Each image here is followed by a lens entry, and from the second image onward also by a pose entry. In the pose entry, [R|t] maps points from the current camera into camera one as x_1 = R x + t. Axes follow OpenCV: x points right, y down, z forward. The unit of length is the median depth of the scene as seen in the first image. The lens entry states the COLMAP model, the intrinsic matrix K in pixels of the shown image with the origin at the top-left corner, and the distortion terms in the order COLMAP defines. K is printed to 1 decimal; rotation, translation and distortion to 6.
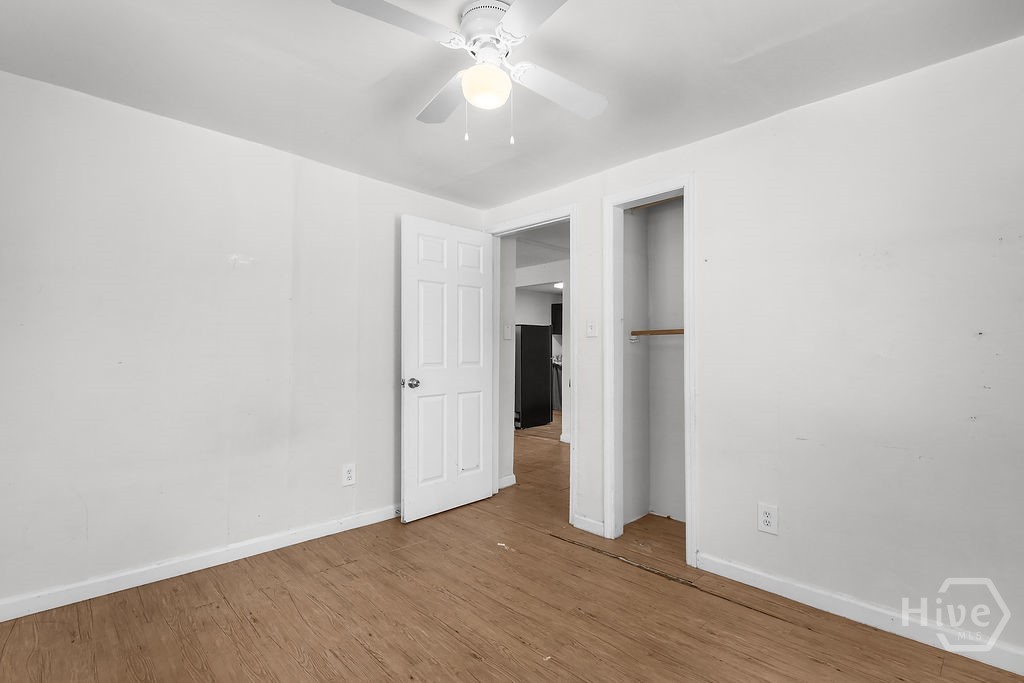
lens RADIAL K [[484.7, 0, 517.8], [0, 484.7, 349.2], [0, 0, 1]] dist [0.002588, 0.000655]
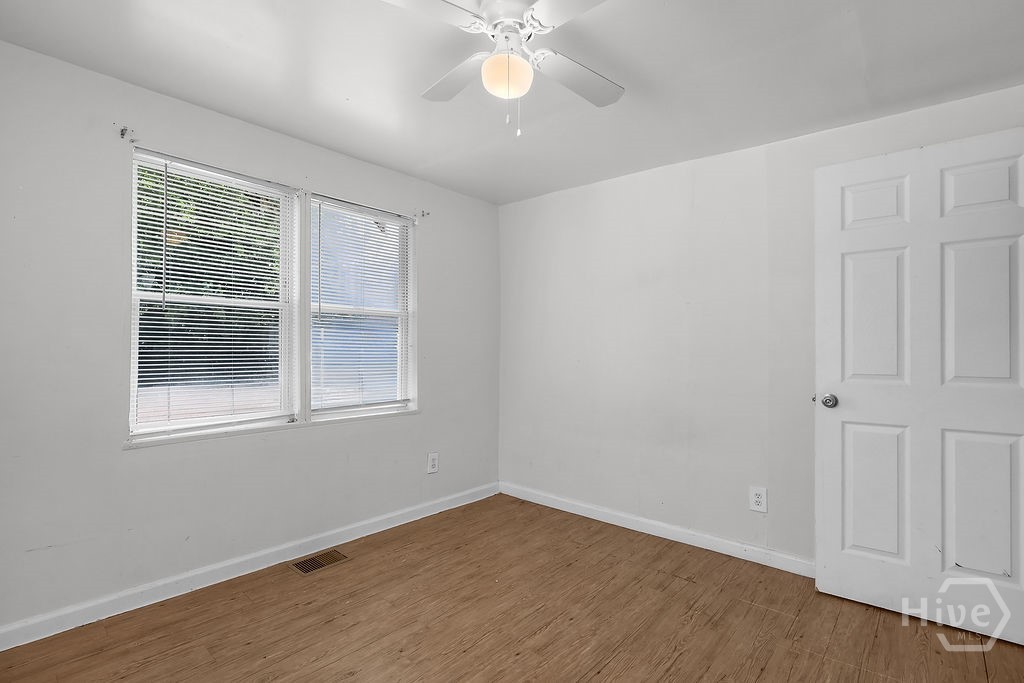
lens RADIAL K [[484.7, 0, 517.8], [0, 484.7, 349.2], [0, 0, 1]] dist [0.002588, 0.000655]
pose [[0.075051, -0.011936, -0.997108, 0.557556], [-0.002614, 0.999923, -0.012167, 0.004029], [0.997176, 0.003520, 0.075014, 0.583846]]
